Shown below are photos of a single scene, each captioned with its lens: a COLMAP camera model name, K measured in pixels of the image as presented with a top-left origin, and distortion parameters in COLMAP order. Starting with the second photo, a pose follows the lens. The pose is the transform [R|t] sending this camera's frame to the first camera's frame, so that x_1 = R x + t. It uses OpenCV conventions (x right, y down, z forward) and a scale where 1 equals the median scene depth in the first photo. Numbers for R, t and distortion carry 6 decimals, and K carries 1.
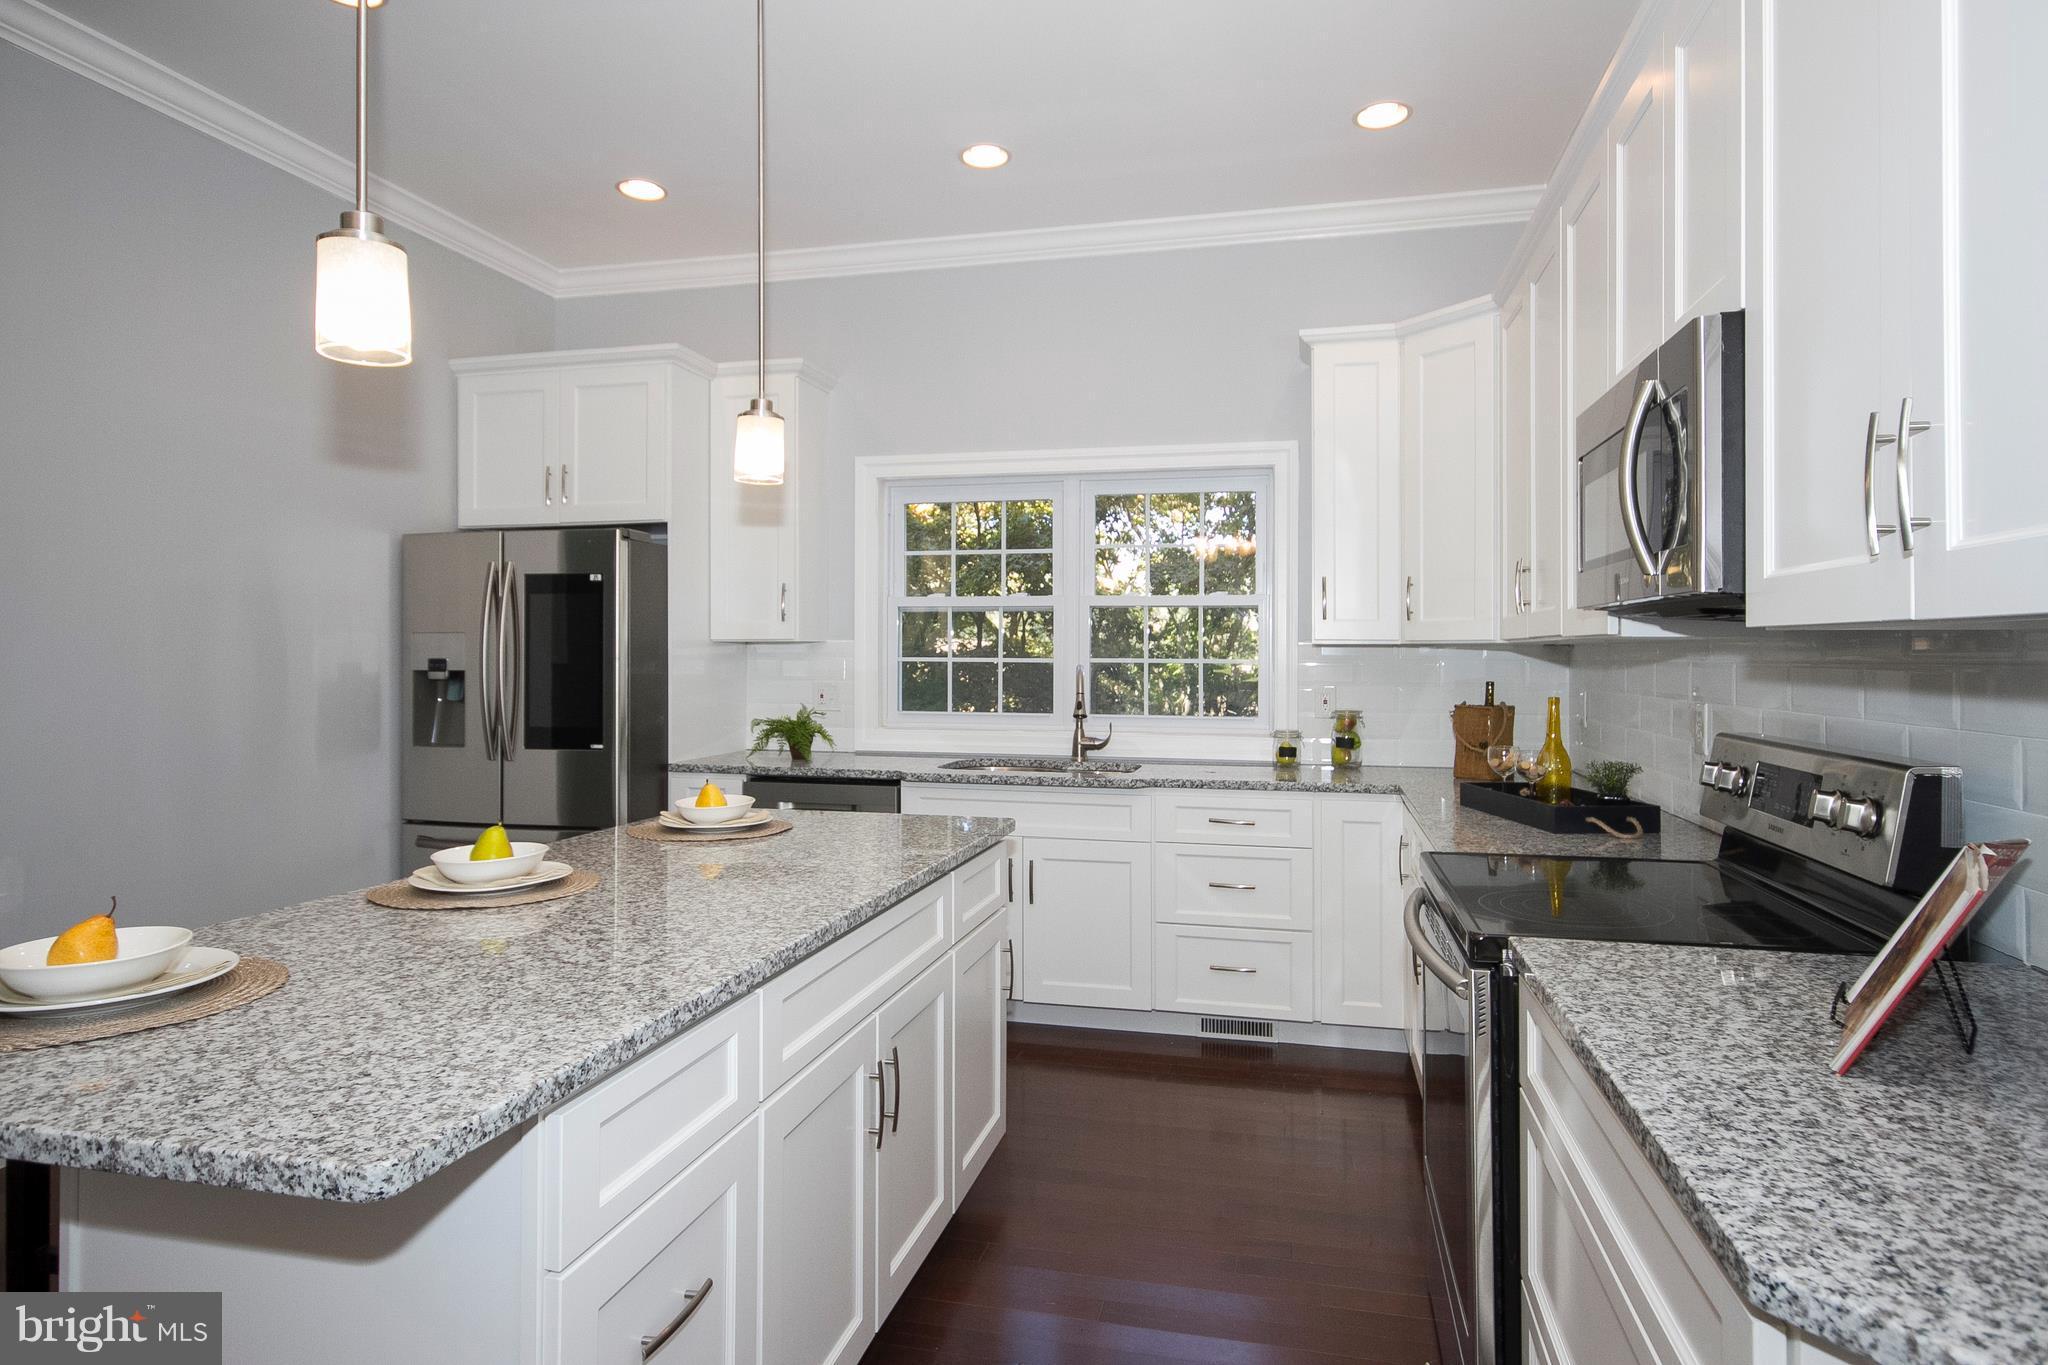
lens RADIAL K [[1108.5, 0, 1043.3], [0, 1108.5, 663.3], [0, 0, 1]] dist [0.002552, 0.001372]
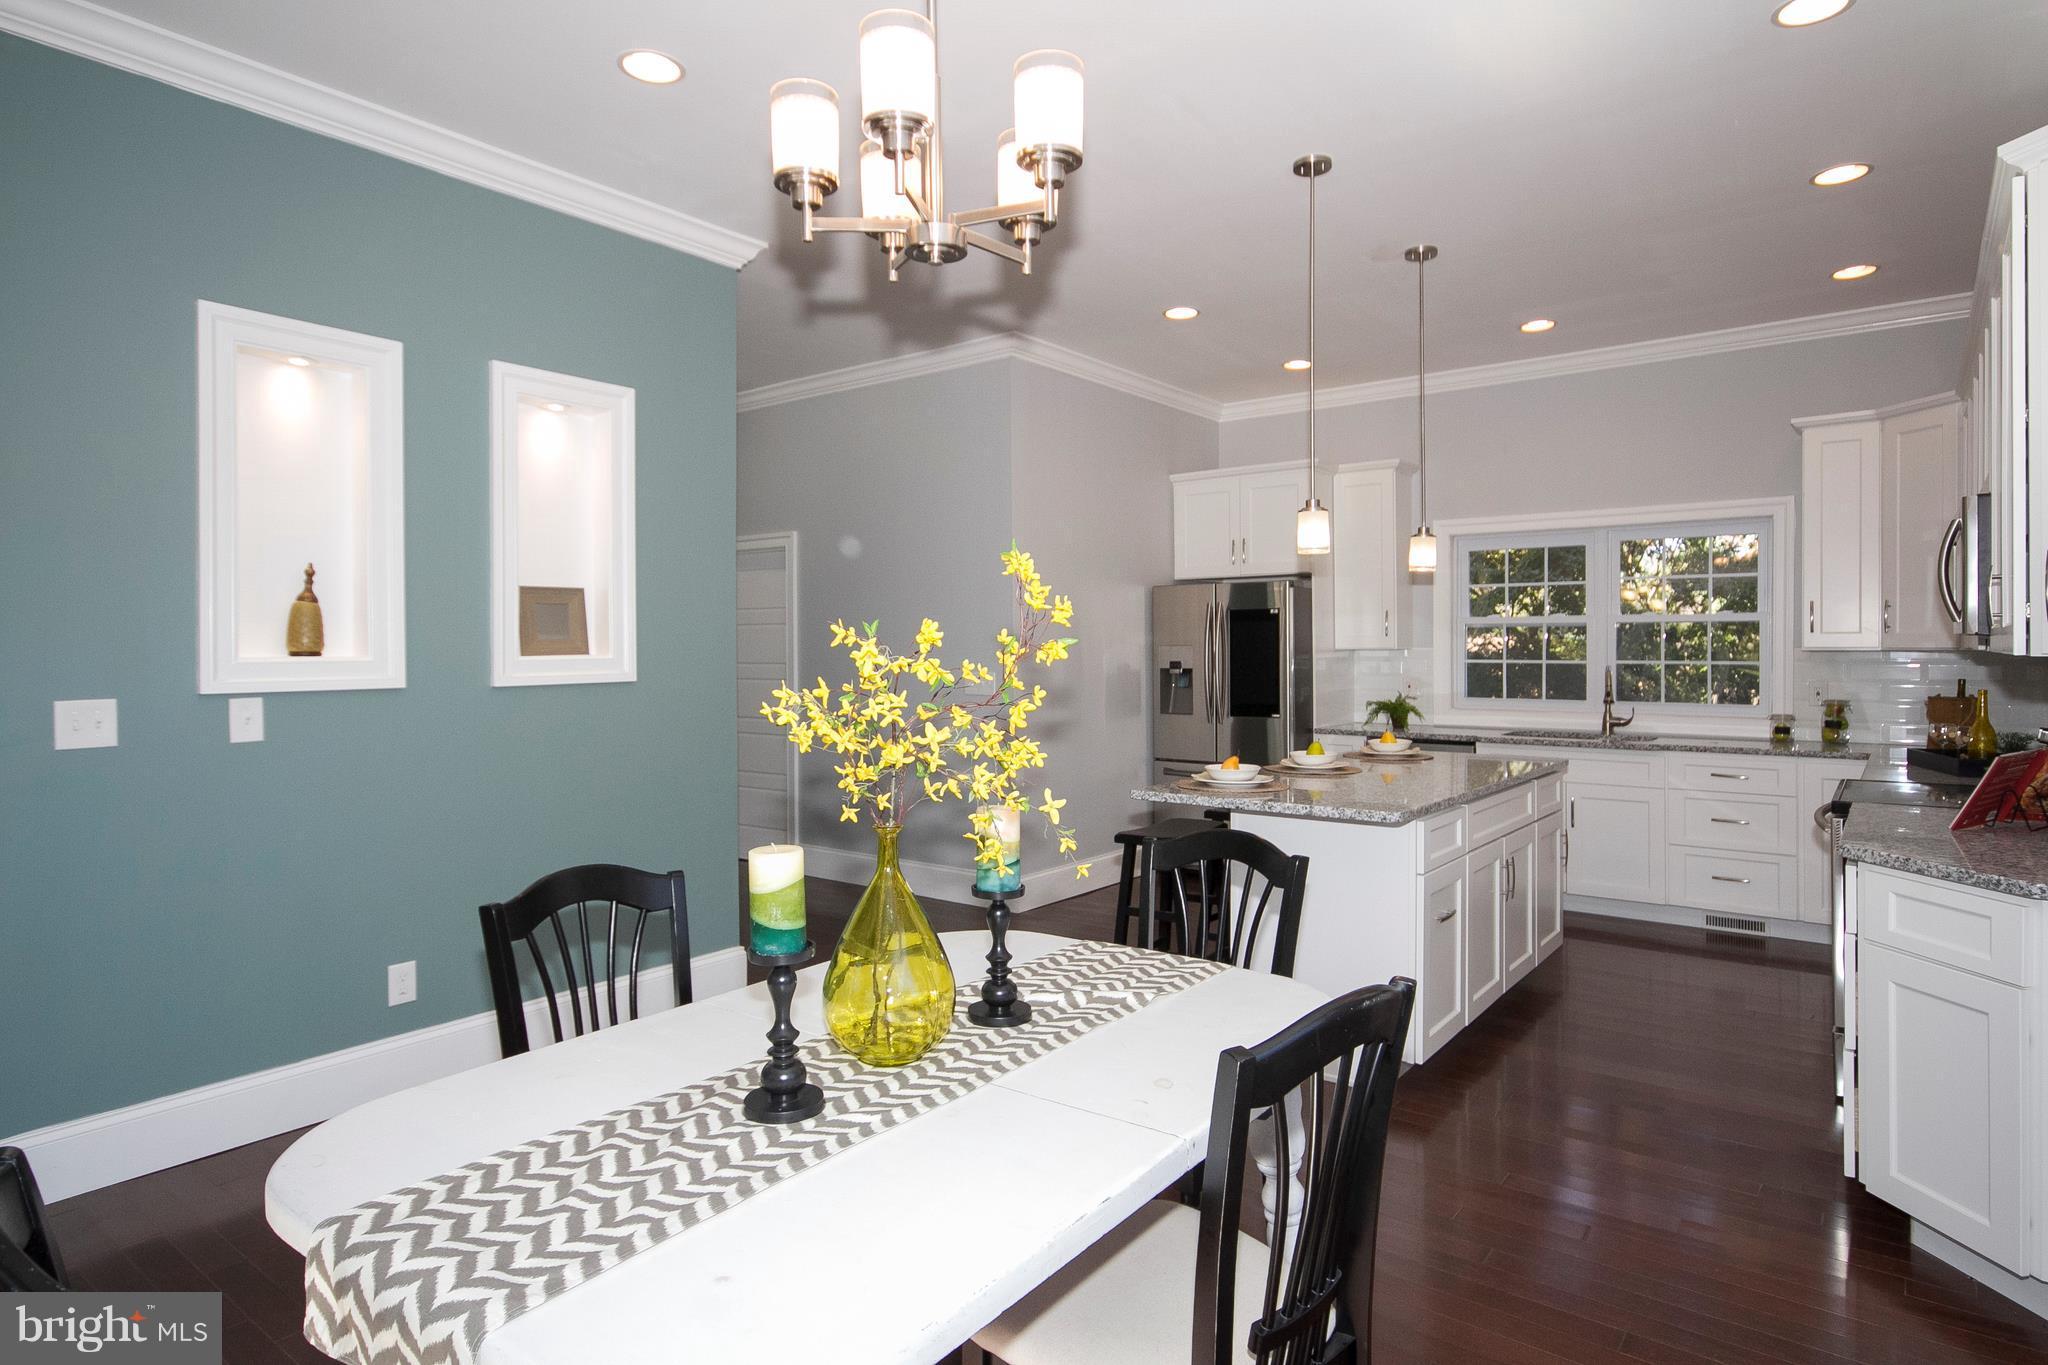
lens RADIAL K [[1108.5, 0, 1043.3], [0, 1108.5, 663.3], [0, 0, 1]] dist [0.002552, 0.001372]
pose [[0.910814, 0.000330, -0.412817, -0.039876], [0.000001, 1.000000, 0.000801, -0.002439], [0.412817, -0.000730, 0.910814, -0.591556]]
